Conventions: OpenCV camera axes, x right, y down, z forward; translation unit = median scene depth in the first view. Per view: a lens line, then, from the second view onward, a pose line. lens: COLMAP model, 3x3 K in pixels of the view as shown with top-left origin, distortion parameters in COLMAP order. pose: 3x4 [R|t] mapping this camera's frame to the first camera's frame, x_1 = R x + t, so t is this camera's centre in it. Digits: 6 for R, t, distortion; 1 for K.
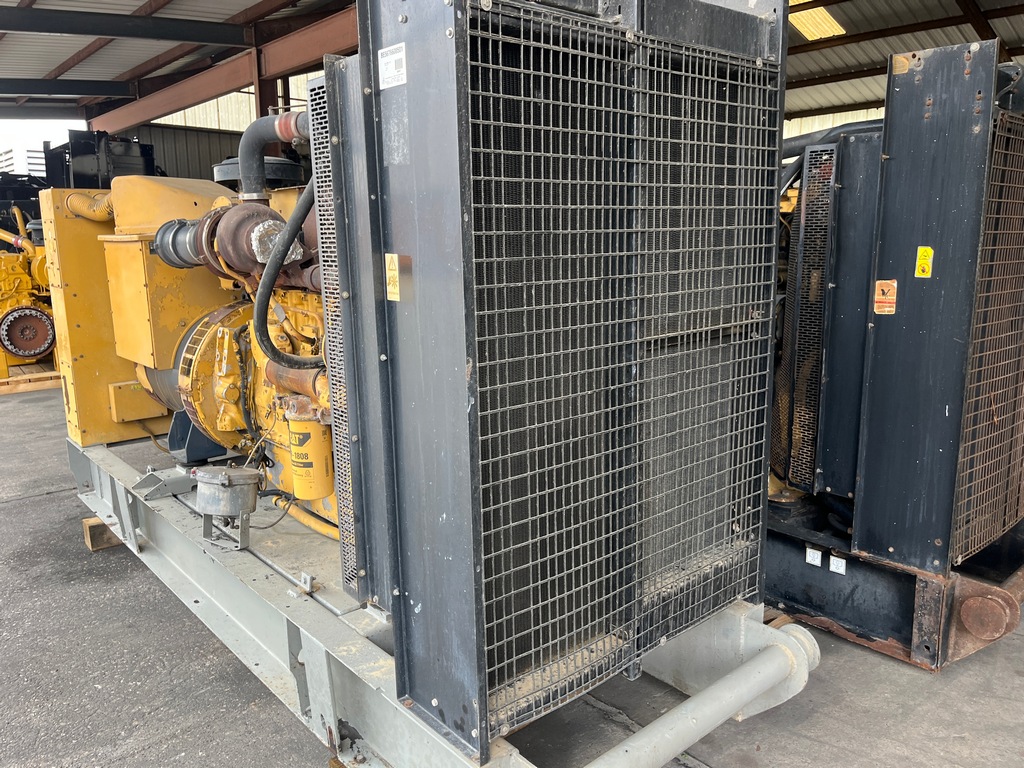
lens RADIAL K [[784.2, 0, 506.9], [0, 784.2, 384.1], [0, 0, 1]] dist [0.048672, -0.058967]
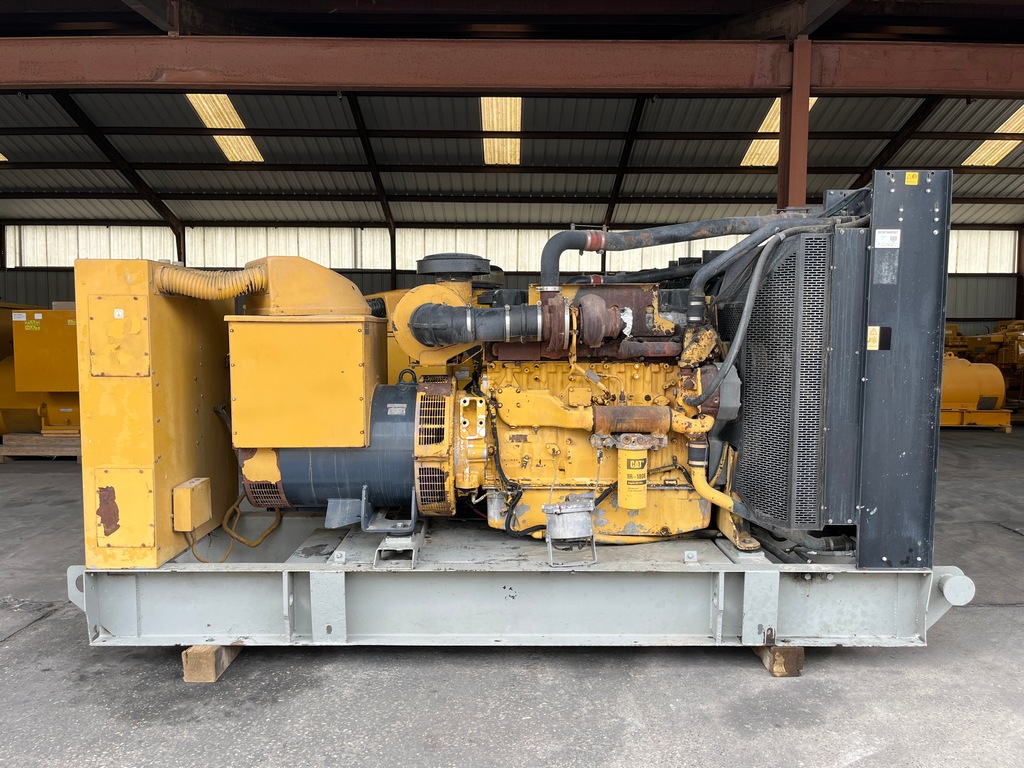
lens RADIAL K [[784.2, 0, 504.8], [0, 784.2, 383.7], [0, 0, 1]] dist [0.048672, -0.058967]
pose [[0.651079, -0.041037, 0.757900, -0.998049], [0.136753, 0.988539, -0.063954, -0.009164], [-0.746589, 0.145284, 0.649228, 0.178612]]
